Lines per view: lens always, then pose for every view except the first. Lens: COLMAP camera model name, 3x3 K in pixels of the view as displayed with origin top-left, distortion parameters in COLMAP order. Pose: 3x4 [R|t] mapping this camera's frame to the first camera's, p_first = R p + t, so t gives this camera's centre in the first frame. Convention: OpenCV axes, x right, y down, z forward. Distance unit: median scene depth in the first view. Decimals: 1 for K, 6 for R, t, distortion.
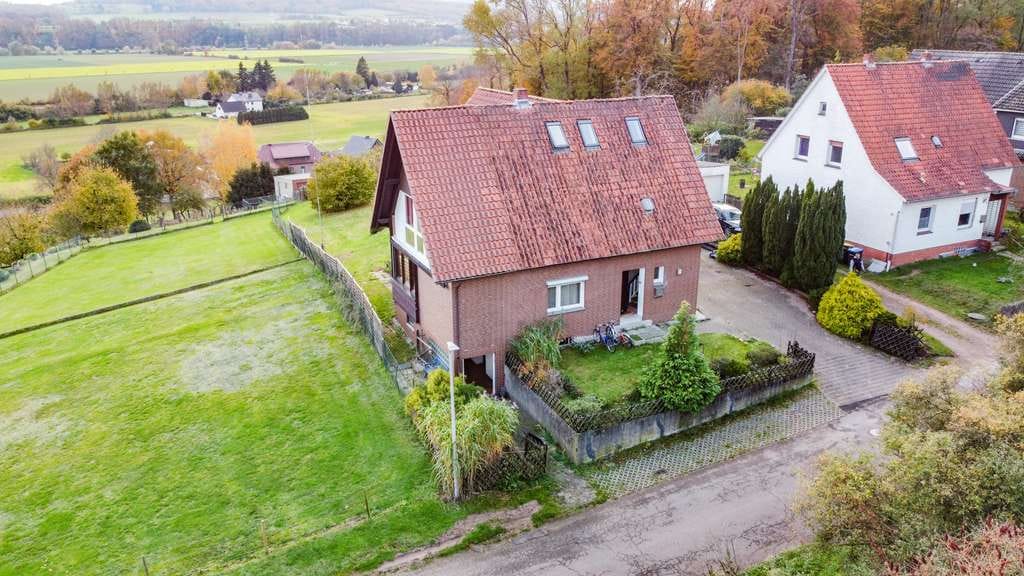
lens RADIAL K [[775.7, 0, 512.0], [0, 775.7, 288.0], [0, 0, 1]] dist [-0.001731, 0.001347]
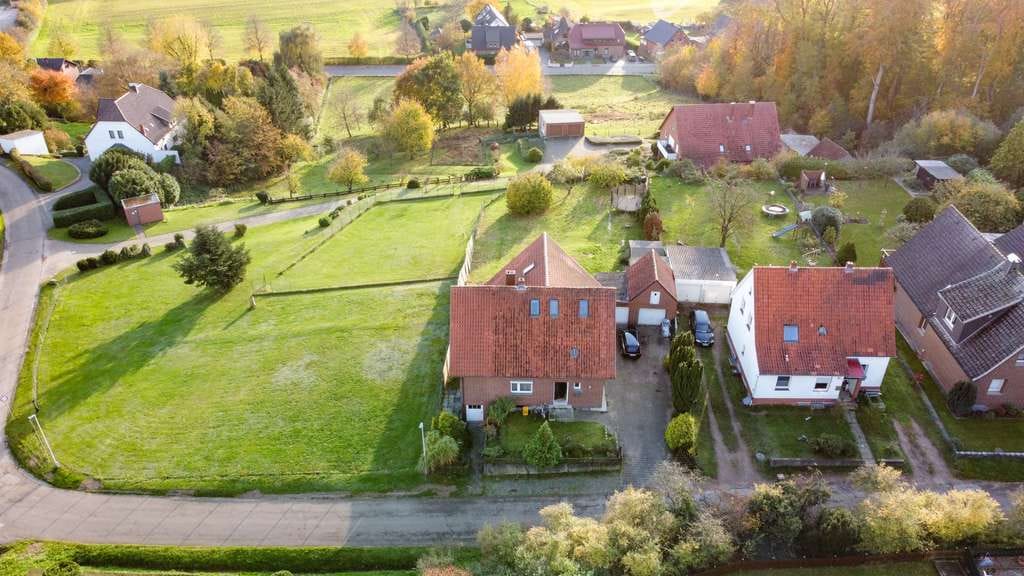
lens RADIAL K [[782.5, 0, 512.0], [0, 782.5, 288.0], [0, 0, 1]] dist [0.001826, -0.000784]
pose [[0.897051, 0.245124, -0.367714, 0.752368], [-0.151469, 0.952209, 0.265245, -0.793895], [0.415159, -0.182241, 0.891309, -0.791503]]
